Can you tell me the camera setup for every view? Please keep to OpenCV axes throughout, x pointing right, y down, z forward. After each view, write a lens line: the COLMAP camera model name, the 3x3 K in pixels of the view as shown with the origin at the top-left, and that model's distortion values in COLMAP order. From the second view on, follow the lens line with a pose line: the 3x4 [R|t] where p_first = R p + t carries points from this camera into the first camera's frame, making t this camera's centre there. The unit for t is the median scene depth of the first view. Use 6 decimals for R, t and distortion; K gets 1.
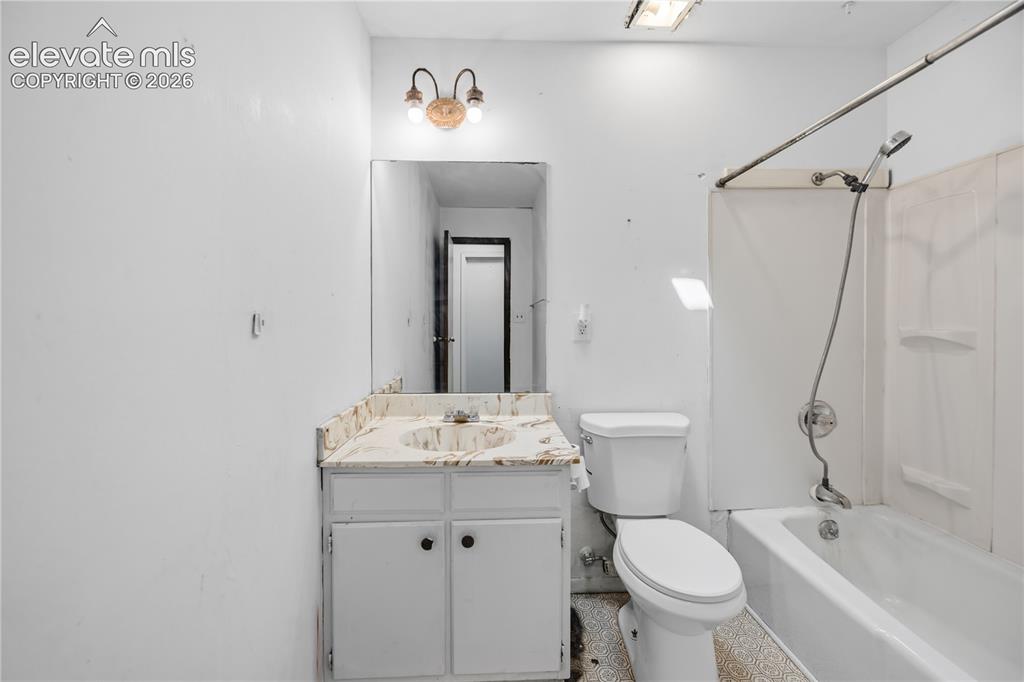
lens RADIAL K [[413.4, 0, 499.3], [0, 413.4, 337.2], [0, 0, 1]] dist [-0.002497, 0.000357]
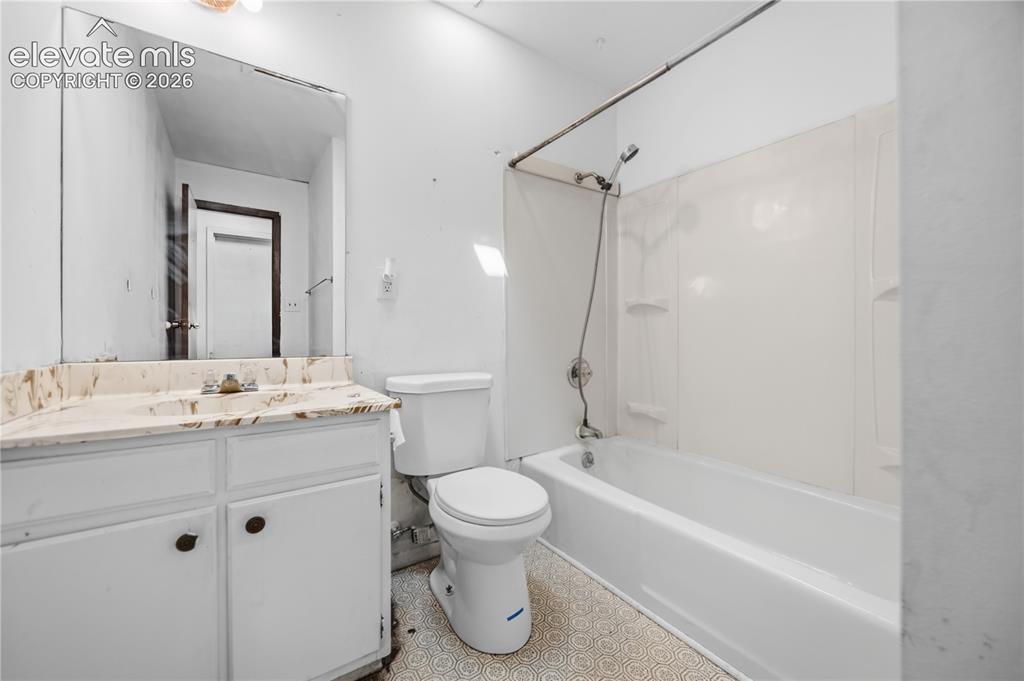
lens RADIAL K [[401.3, 0, 507.4], [0, 401.3, 353.0], [0, 0, 1]] dist [-0.006987, 0.000228]
pose [[0.840730, -0.004035, 0.541439, -0.066291], [0.010170, 0.999914, -0.008340, 0.153307], [-0.541359, 0.012518, 0.840699, 0.106819]]
